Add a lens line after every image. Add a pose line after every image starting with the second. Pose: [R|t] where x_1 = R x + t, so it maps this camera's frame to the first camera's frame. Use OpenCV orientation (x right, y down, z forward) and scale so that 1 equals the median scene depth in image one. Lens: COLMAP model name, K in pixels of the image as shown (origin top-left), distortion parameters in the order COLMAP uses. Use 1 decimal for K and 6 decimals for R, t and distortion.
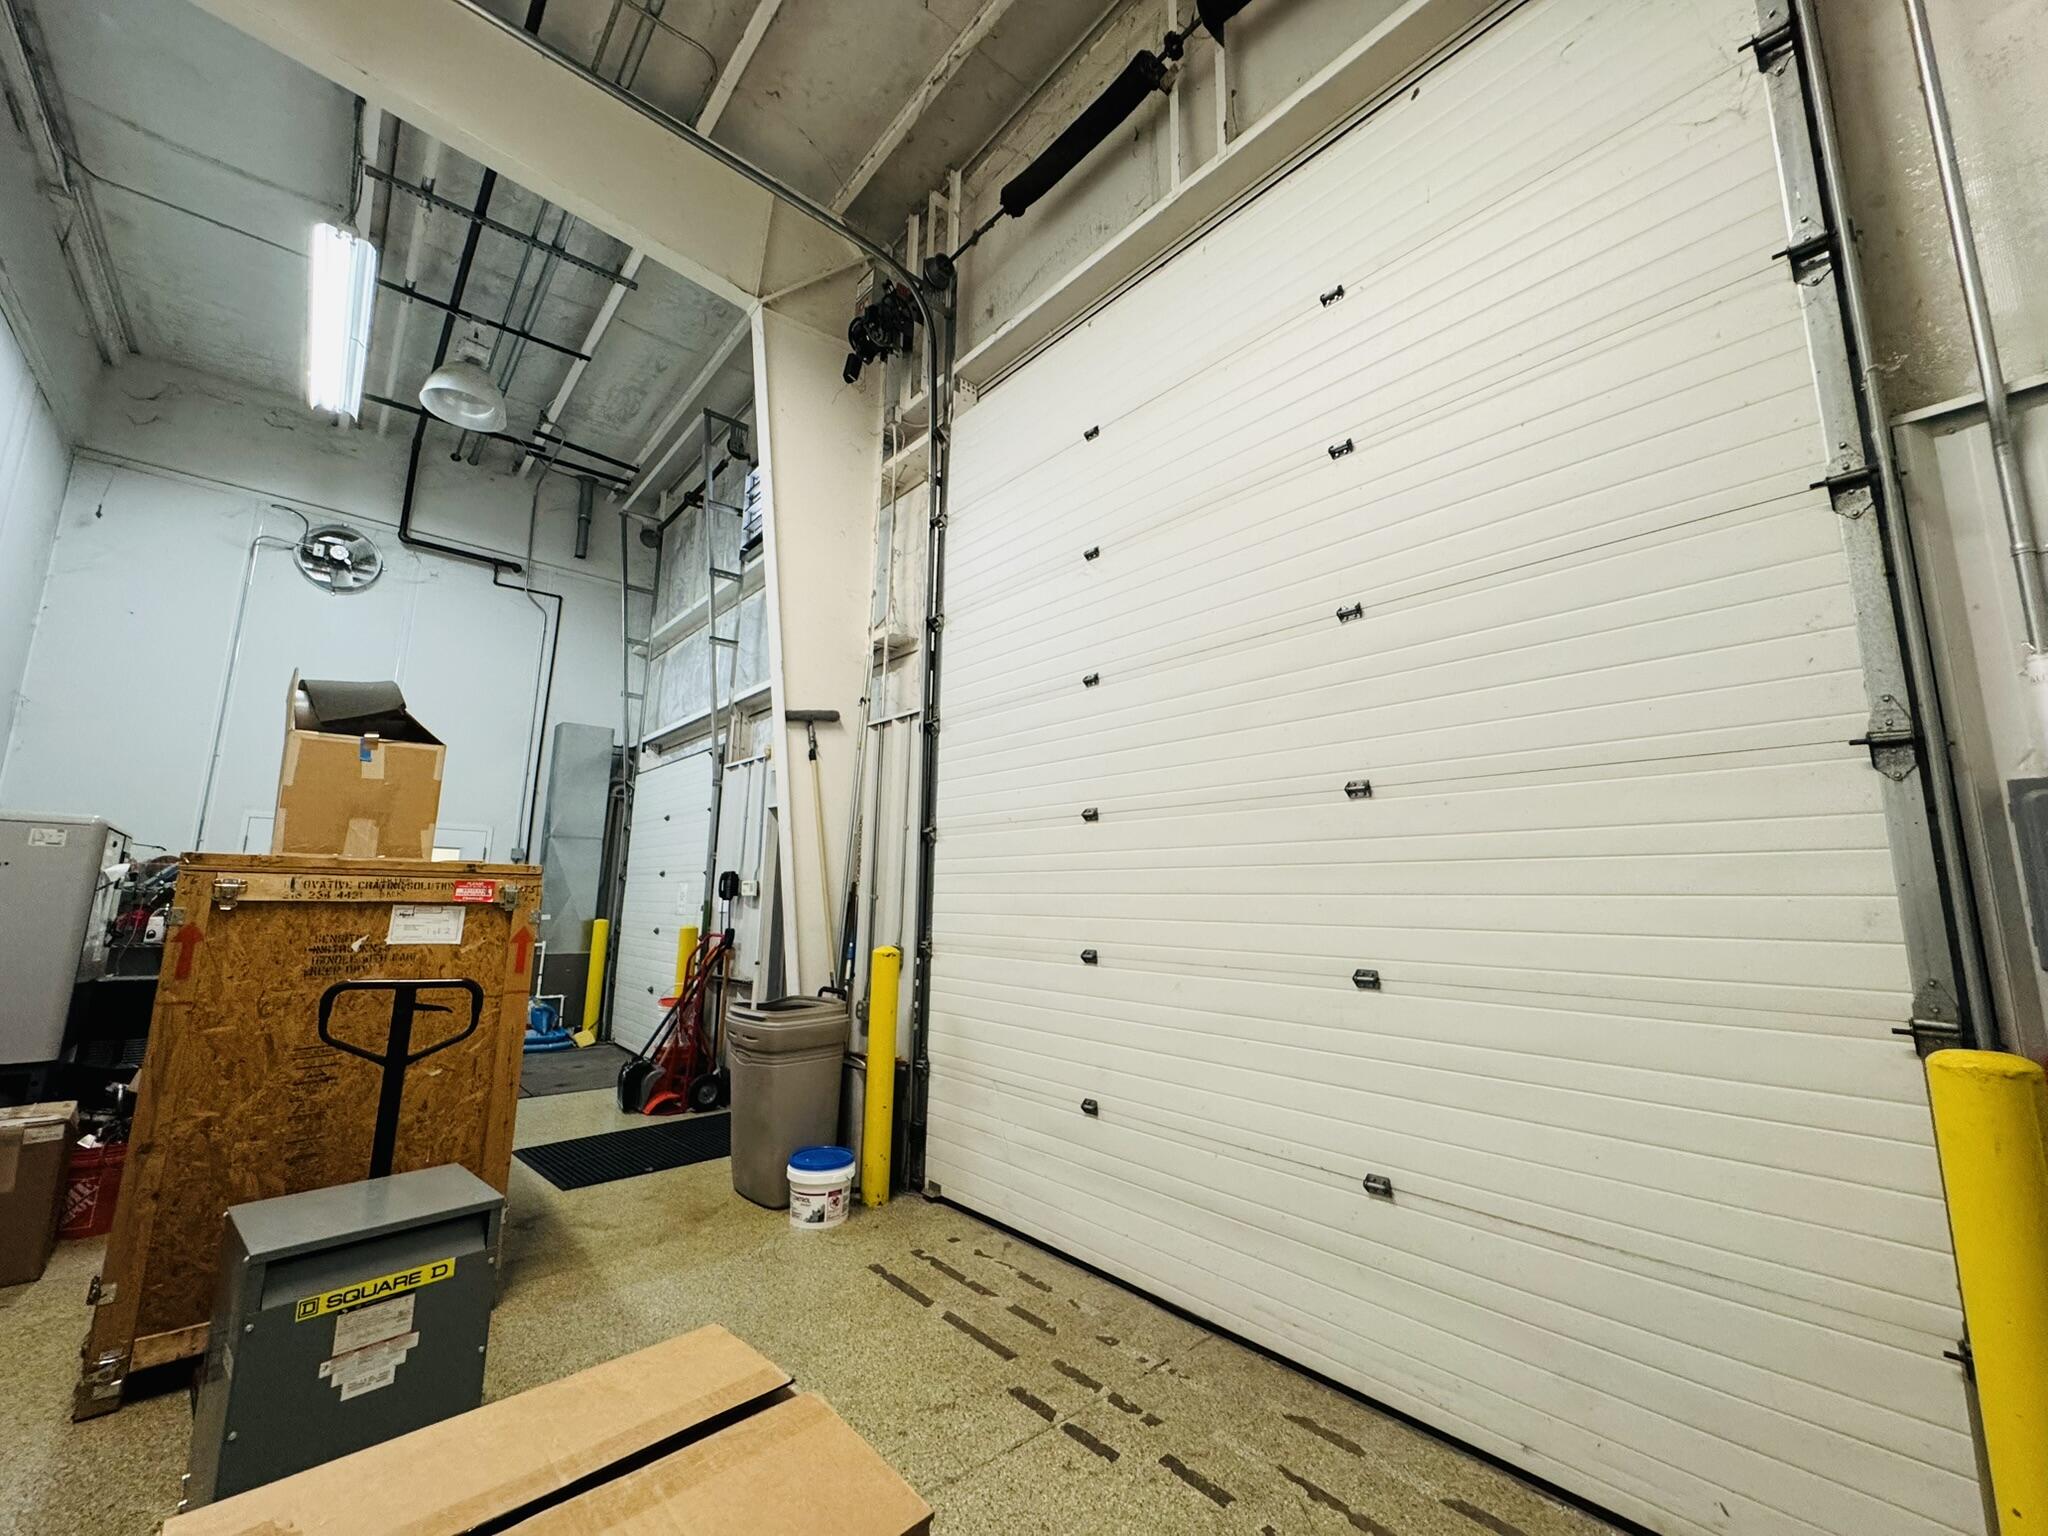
lens RADIAL K [[818.3, 0, 1017.6], [0, 818.3, 762.9], [0, 0, 1]] dist [-0.002199, 0.000259]
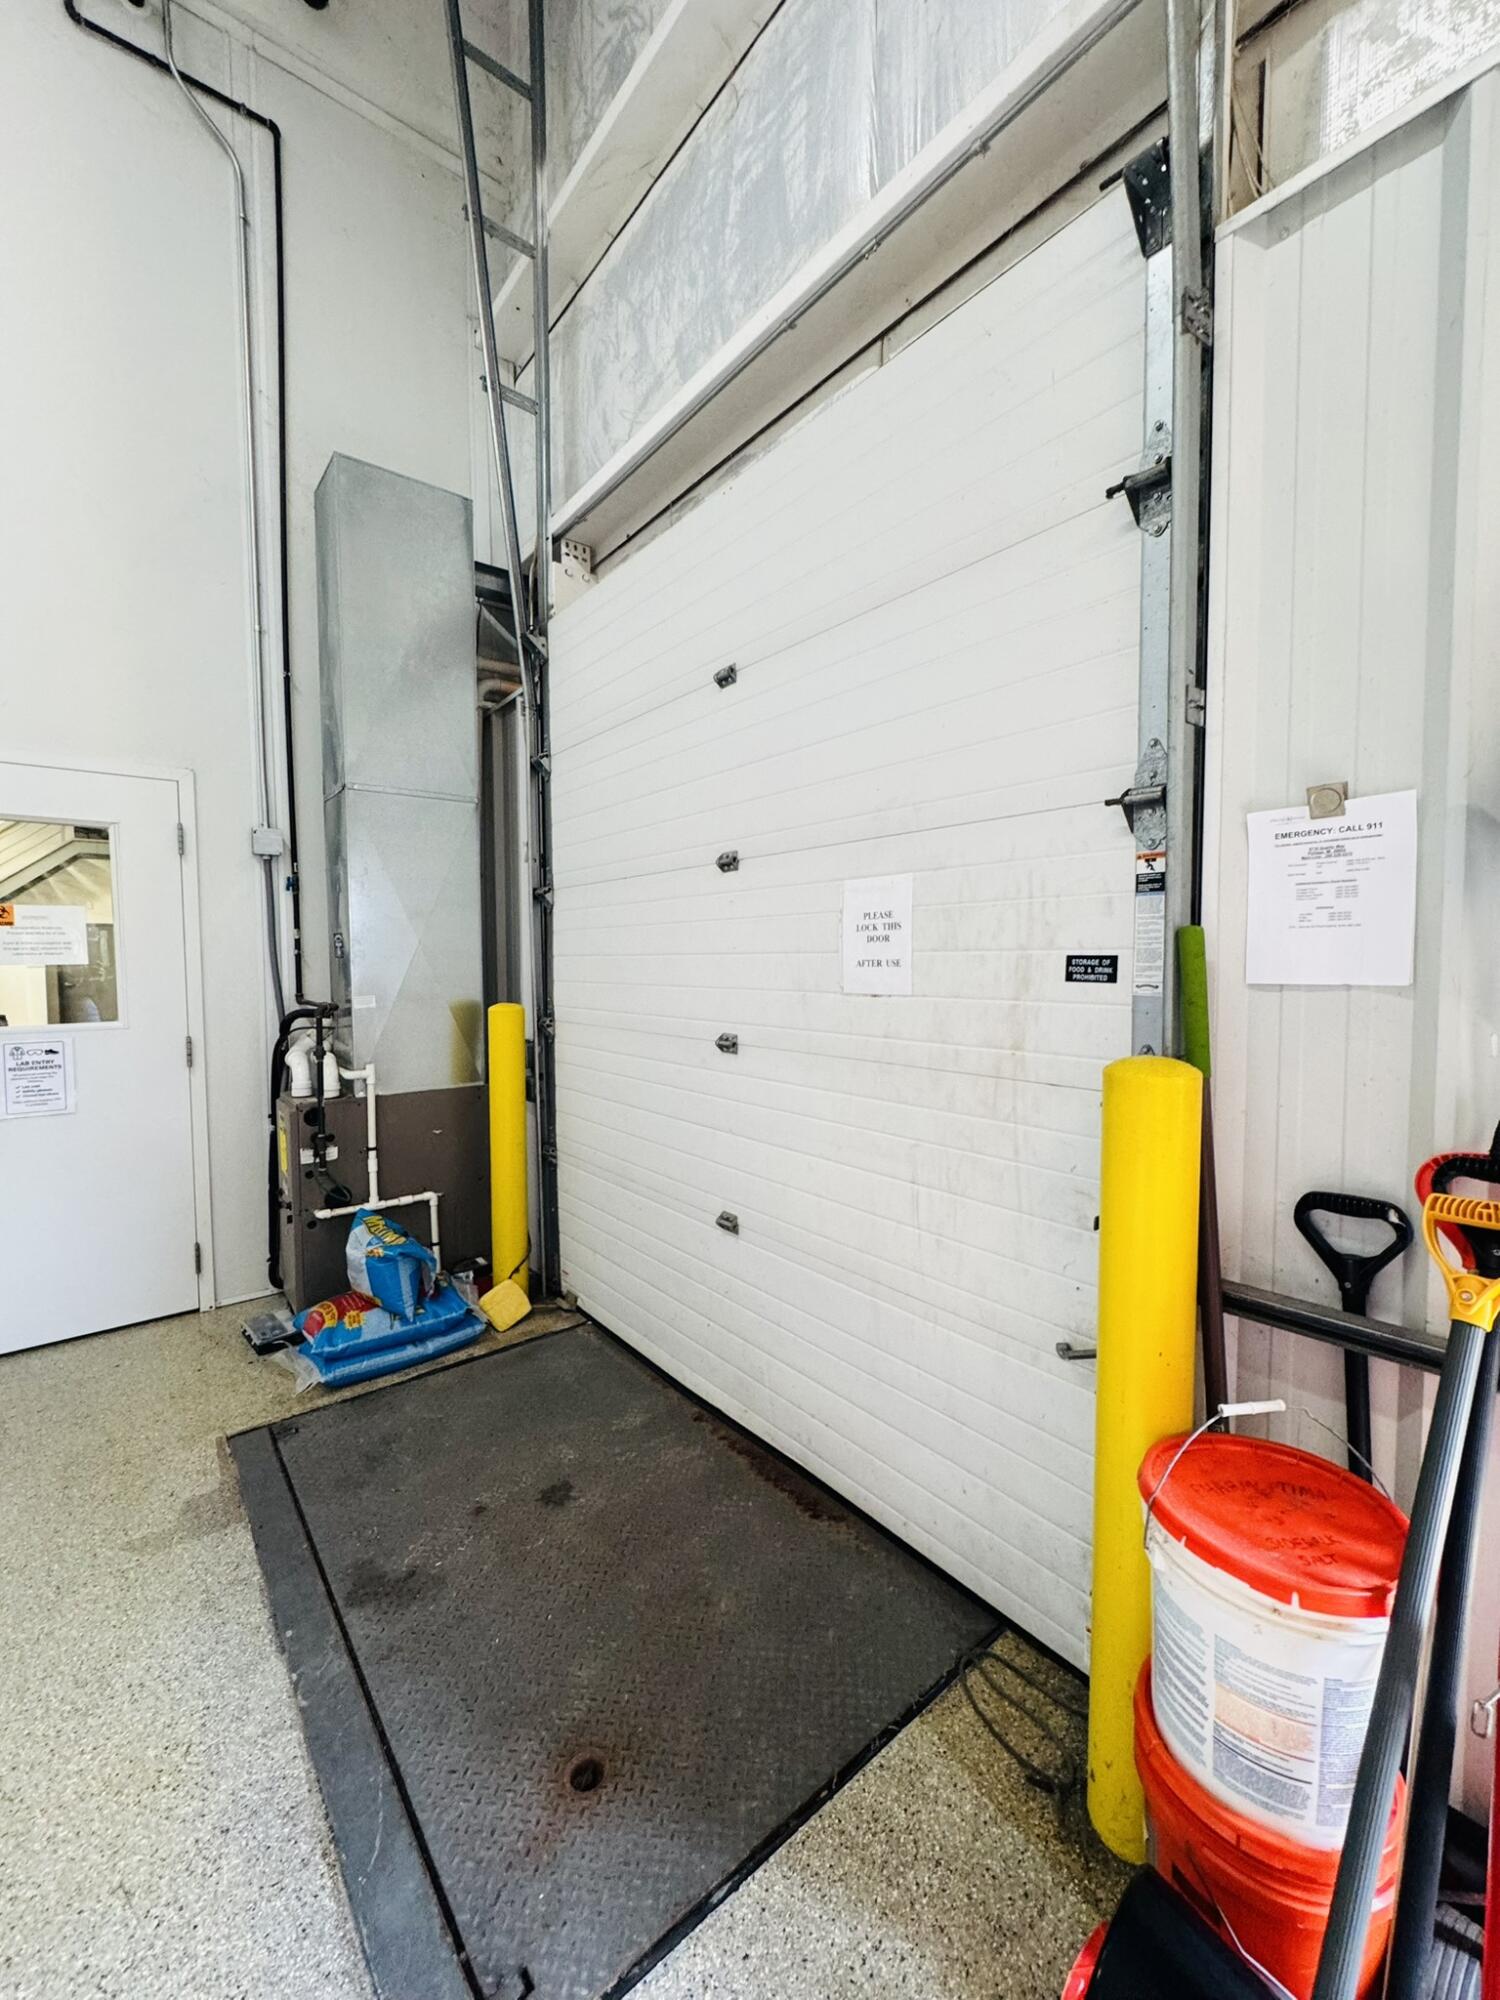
lens RADIAL K [[799.2, 0, 760.8], [0, 799.2, 999.9], [0, 0, 1]] dist [-0.002199, 0.000259]
pose [[0.999329, -0.018203, -0.031790, -0.368579], [0.024817, 0.974732, 0.221994, 0.107214], [0.026946, -0.222634, 0.974530, 0.623441]]
